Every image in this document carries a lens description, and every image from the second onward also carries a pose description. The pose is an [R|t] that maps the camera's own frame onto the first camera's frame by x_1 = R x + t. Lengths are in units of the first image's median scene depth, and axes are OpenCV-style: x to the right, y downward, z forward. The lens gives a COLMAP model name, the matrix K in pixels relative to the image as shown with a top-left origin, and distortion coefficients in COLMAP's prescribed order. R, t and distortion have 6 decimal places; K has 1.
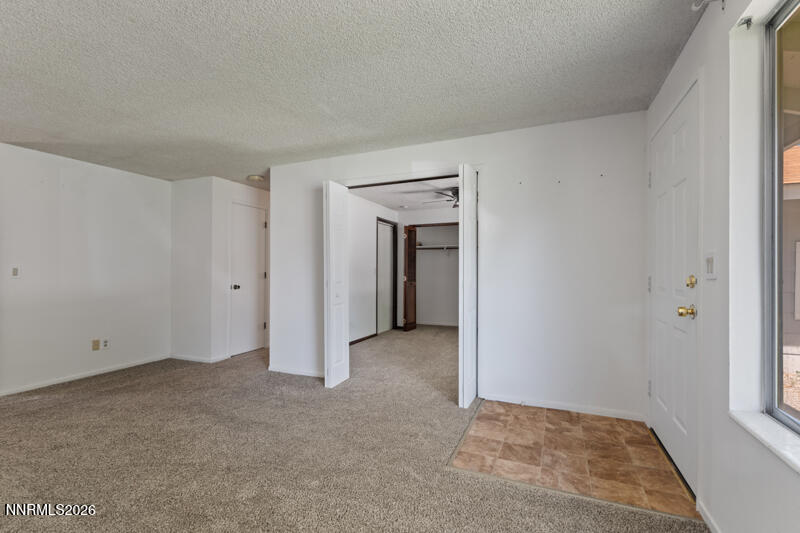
lens RADIAL K [[349.2, 0, 414.4], [0, 349.2, 270.2], [0, 0, 1]] dist [0.001568, 0.000247]
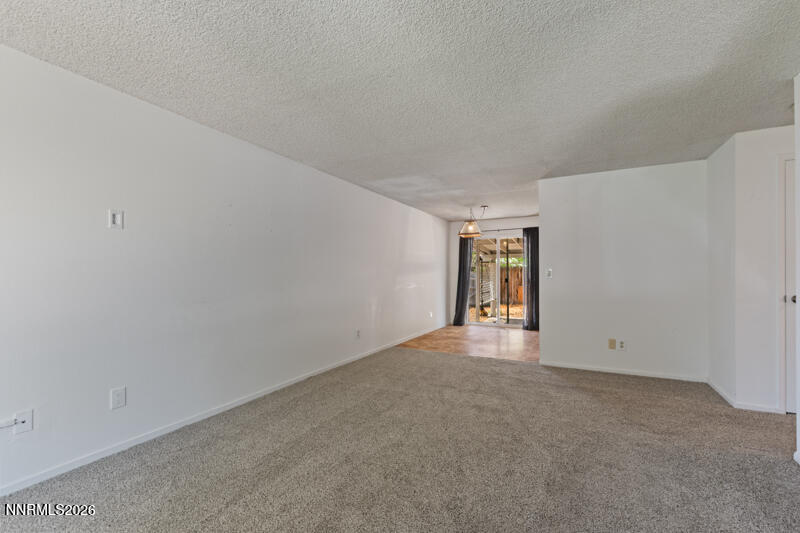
lens RADIAL K [[349.2, 0, 414.4], [0, 349.2, 270.2], [0, 0, 1]] dist [0.001568, 0.000247]
pose [[-0.094164, -0.007205, -0.995531, 0.184383], [0.004444, 0.999961, -0.007657, -0.000266], [0.995547, -0.005145, -0.094129, 0.515253]]
